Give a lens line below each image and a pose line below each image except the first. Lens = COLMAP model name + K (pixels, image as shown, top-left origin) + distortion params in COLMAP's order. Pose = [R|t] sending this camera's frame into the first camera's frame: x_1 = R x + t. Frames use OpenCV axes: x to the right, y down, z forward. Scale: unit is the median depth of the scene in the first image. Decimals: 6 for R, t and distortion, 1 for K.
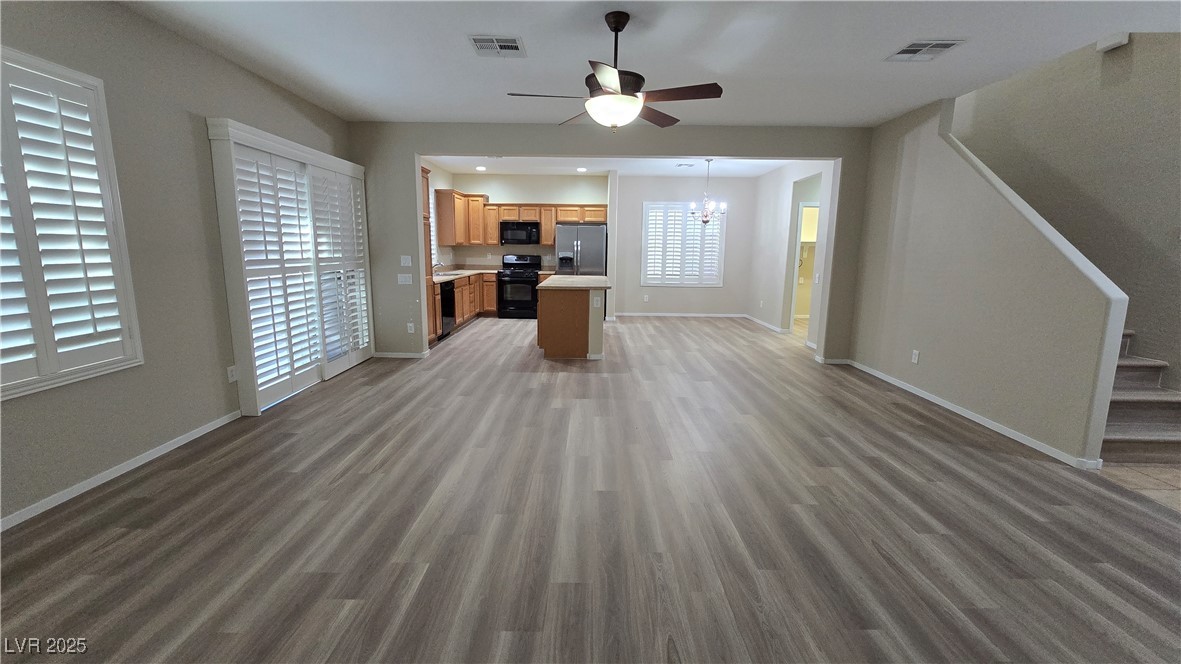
lens RADIAL K [[482.7, 0, 587.4], [0, 482.7, 330.9], [0, 0, 1]] dist [-0.001754, 0.000978]
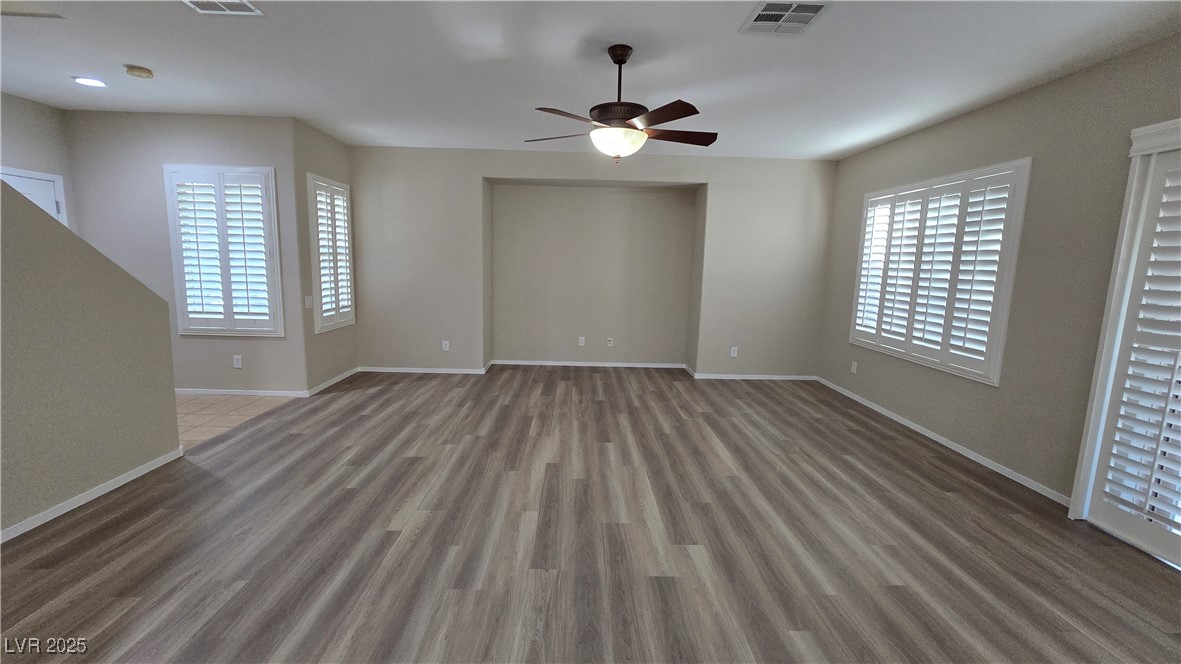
lens RADIAL K [[482.7, 0, 587.4], [0, 482.7, 330.9], [0, 0, 1]] dist [-0.001754, 0.000978]
pose [[-0.998741, -0.035692, -0.035242, 0.140212], [-0.044874, 0.949722, 0.309863, -0.387502], [0.022410, 0.311054, -0.950128, 2.062186]]
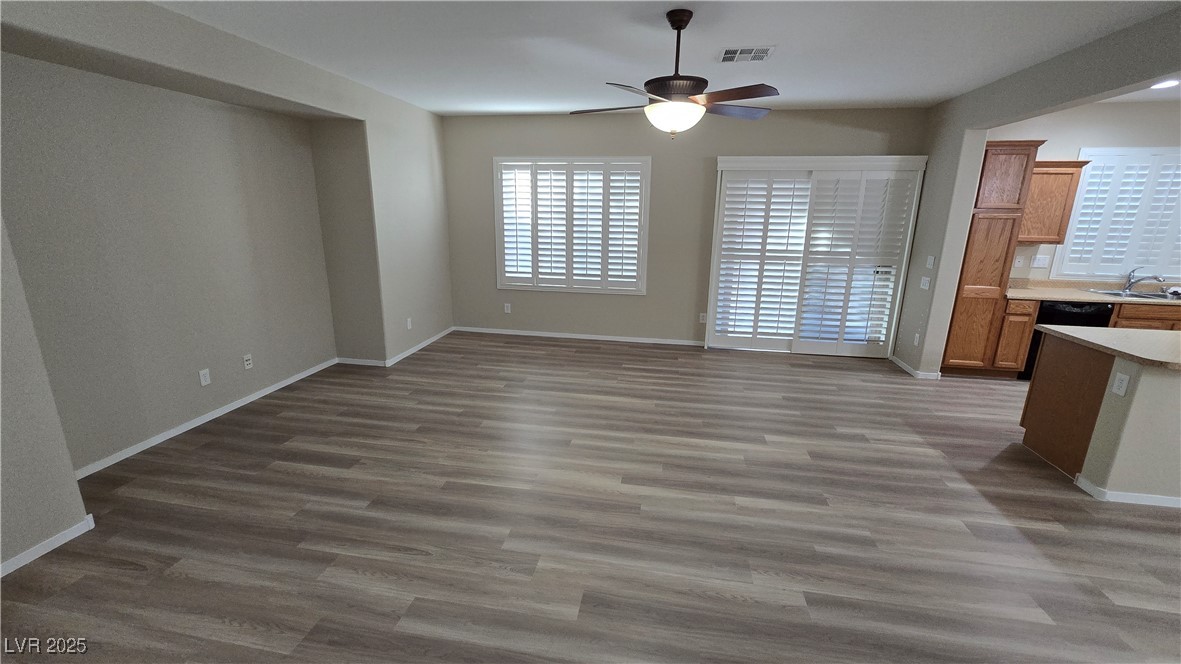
lens RADIAL K [[482.7, 0, 587.4], [0, 482.7, 330.9], [0, 0, 1]] dist [-0.001754, 0.000978]
pose [[-0.170815, 0.229252, -0.958262, 1.089648], [-0.182207, 0.948432, 0.259380, -0.268575], [0.968309, 0.218908, -0.120235, 1.035567]]
